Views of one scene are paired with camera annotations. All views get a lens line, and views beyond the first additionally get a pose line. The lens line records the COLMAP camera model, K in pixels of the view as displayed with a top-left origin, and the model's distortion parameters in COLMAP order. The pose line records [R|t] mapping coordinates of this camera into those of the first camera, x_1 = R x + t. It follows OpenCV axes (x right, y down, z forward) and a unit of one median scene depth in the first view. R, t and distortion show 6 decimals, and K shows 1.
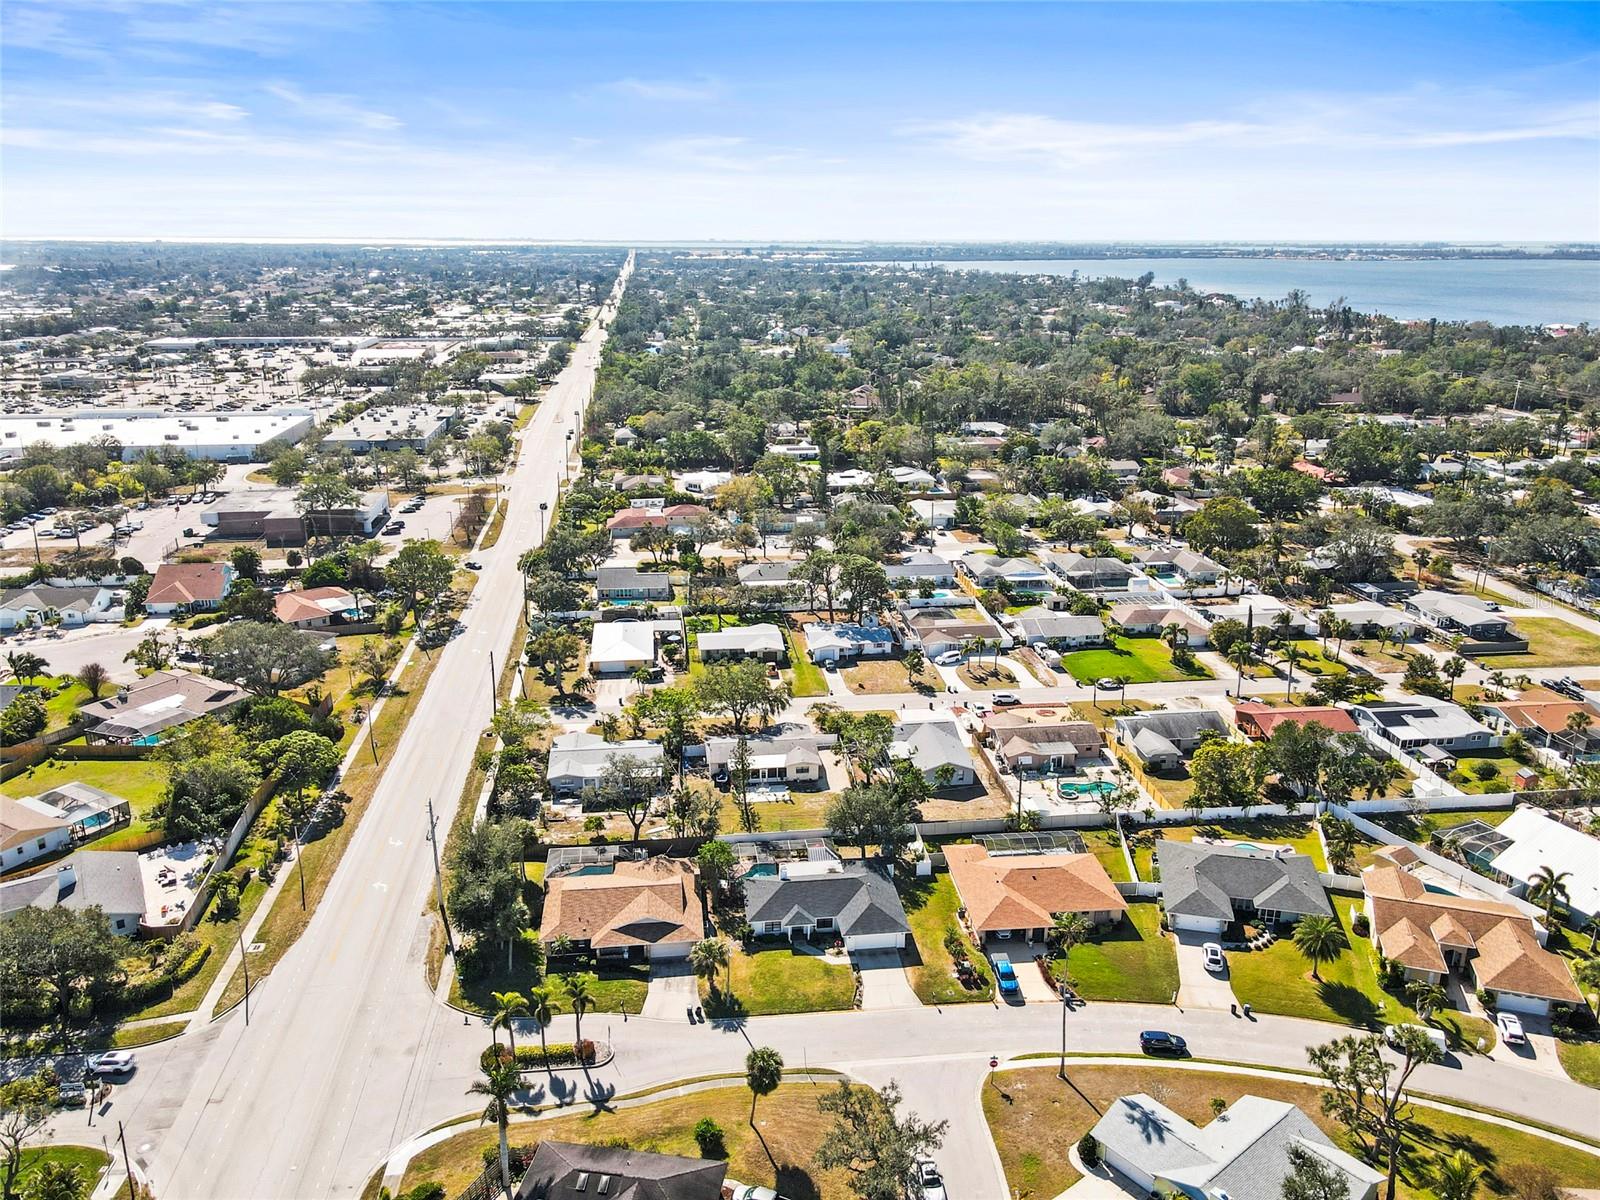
lens RADIAL K [[1177.3, 0, 797.0], [0, 1177.3, 600.7], [0, 0, 1]] dist [-0.003739, 0.034568]
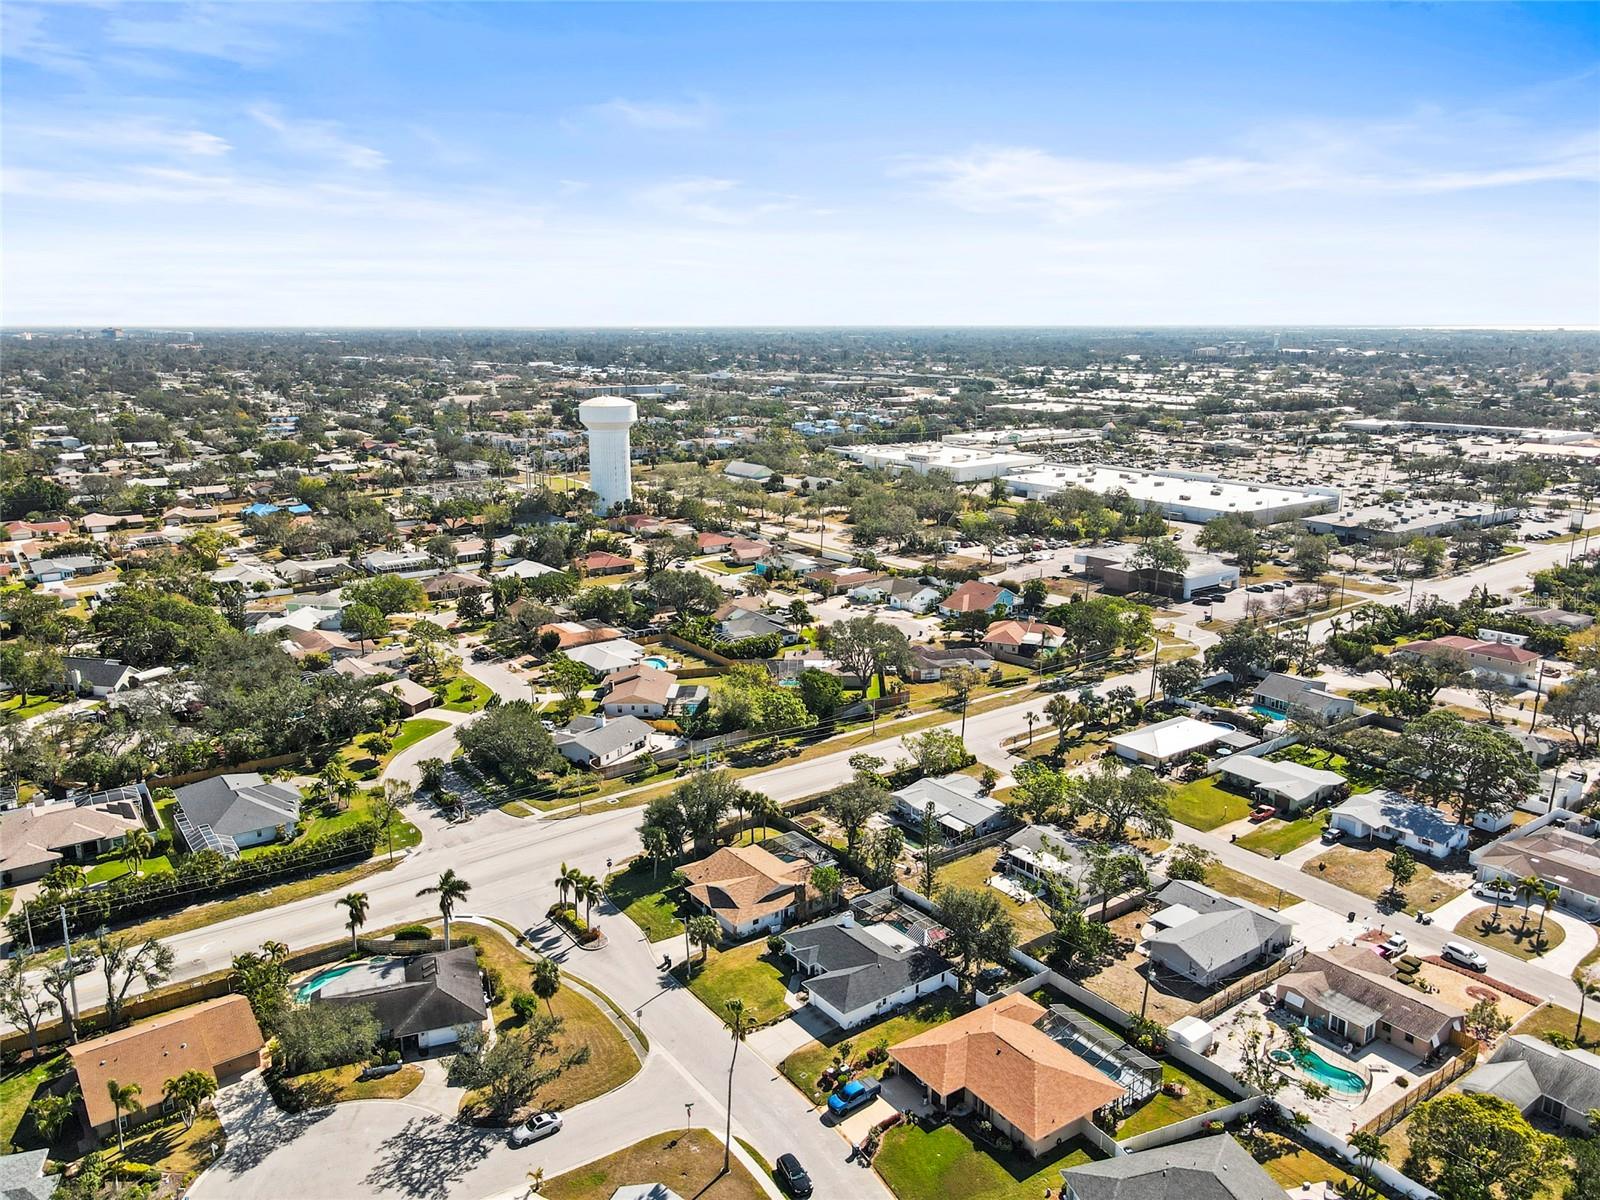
lens RADIAL K [[1187.9, 0, 797.4], [0, 1187.9, 567.4], [0, 0, 1]] dist [-0.005349, 0.035848]
pose [[0.486292, 0.175378, -0.856016, 0.731138], [-0.258525, 0.964669, 0.050774, -0.098523], [0.834677, 0.196611, 0.514450, 0.333331]]
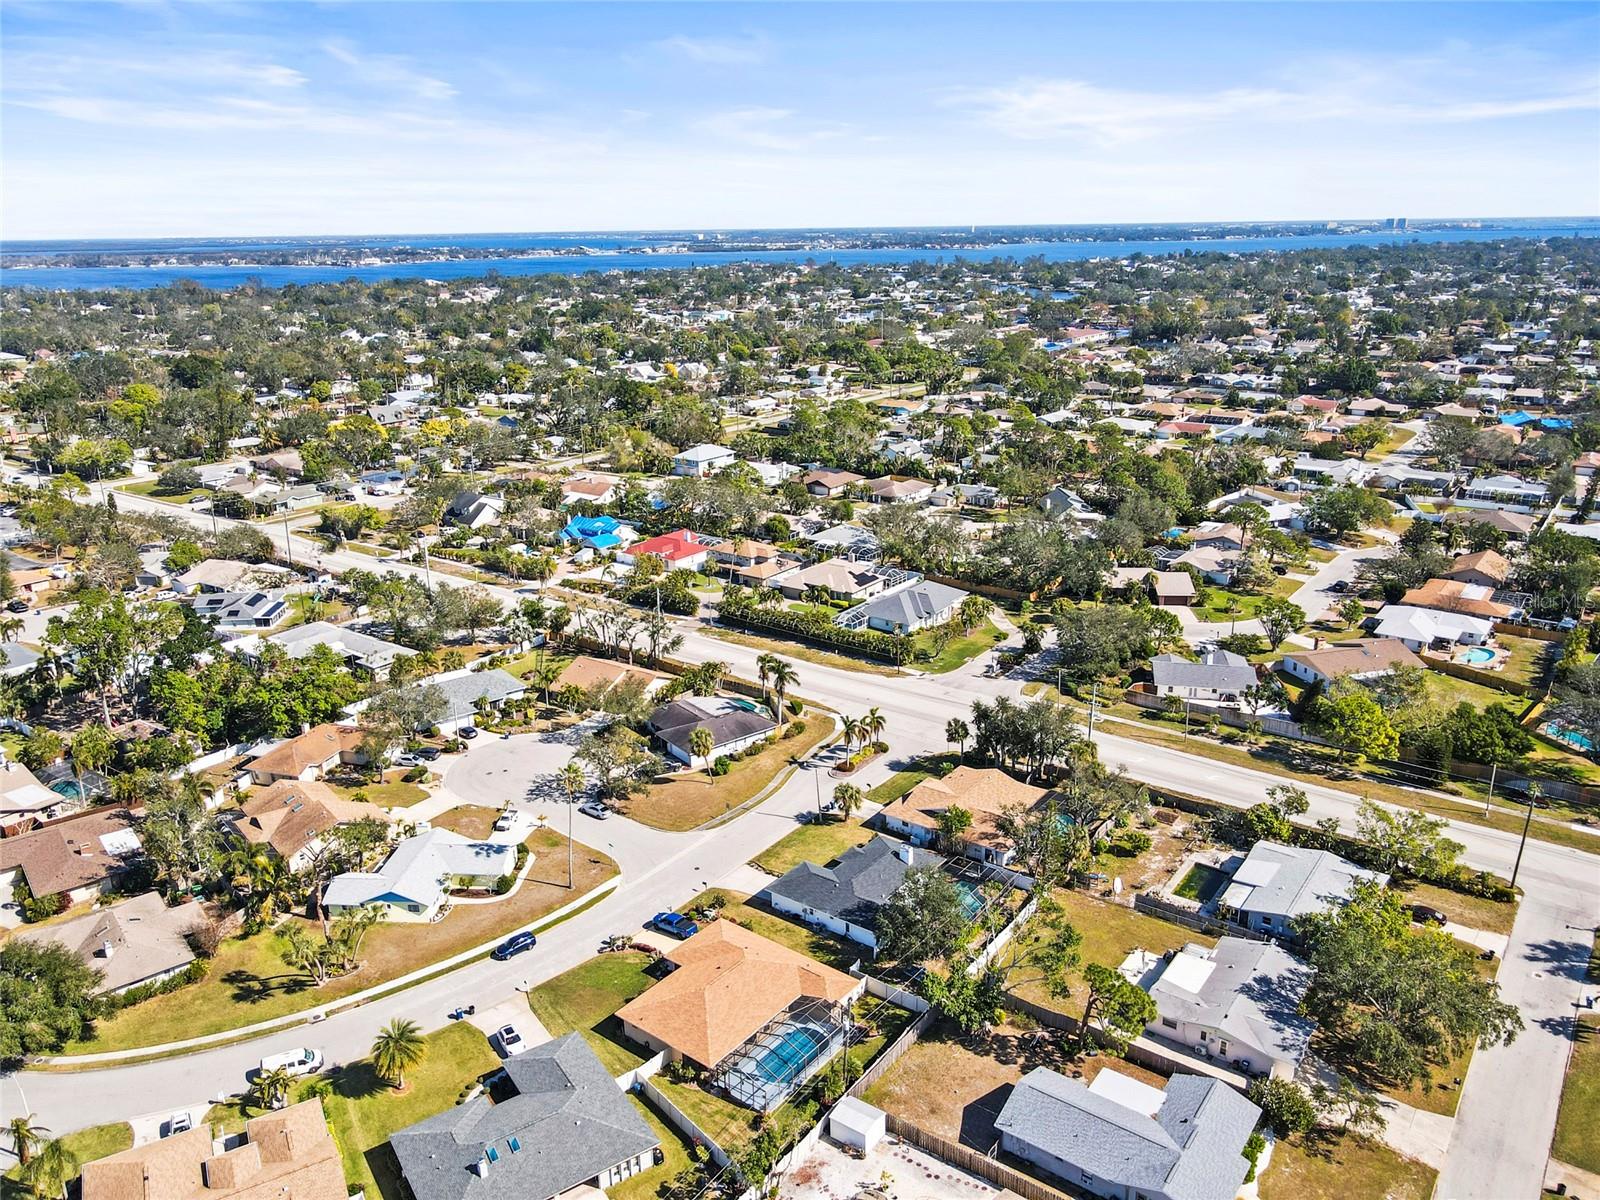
lens RADIAL K [[1187.9, 0, 797.4], [0, 1187.9, 567.4], [0, 0, 1]] dist [-0.005349, 0.035848]
pose [[-0.687712, 0.210384, -0.694831, 0.634967], [-0.204959, 0.861892, 0.463826, -0.385448], [0.696451, 0.461390, -0.549613, 1.250848]]
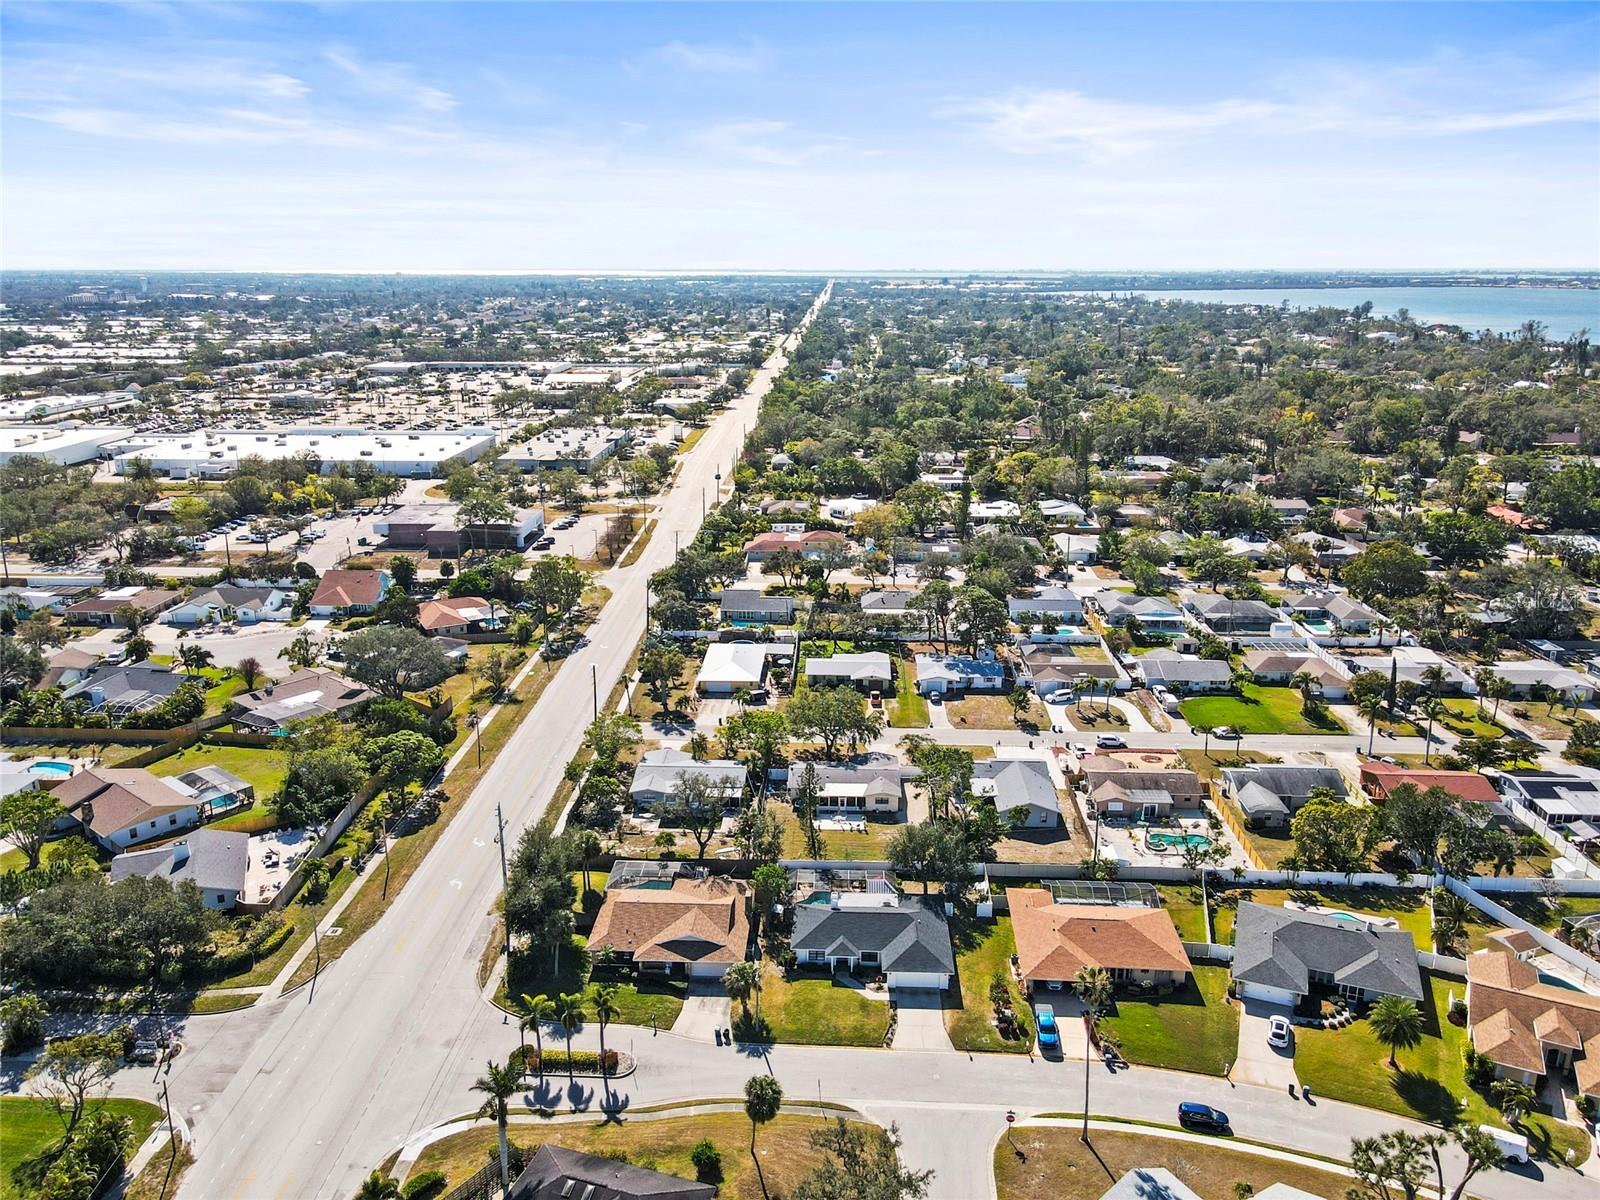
lens RADIAL K [[1177.3, 0, 797.0], [0, 1177.3, 600.7], [0, 0, 1]] dist [-0.003739, 0.034568]
pose [[0.986447, 0.041865, -0.158649, 0.094445], [-0.045560, 0.998767, -0.019723, -0.001496], [0.157628, 0.026683, 0.987138, 0.008291]]
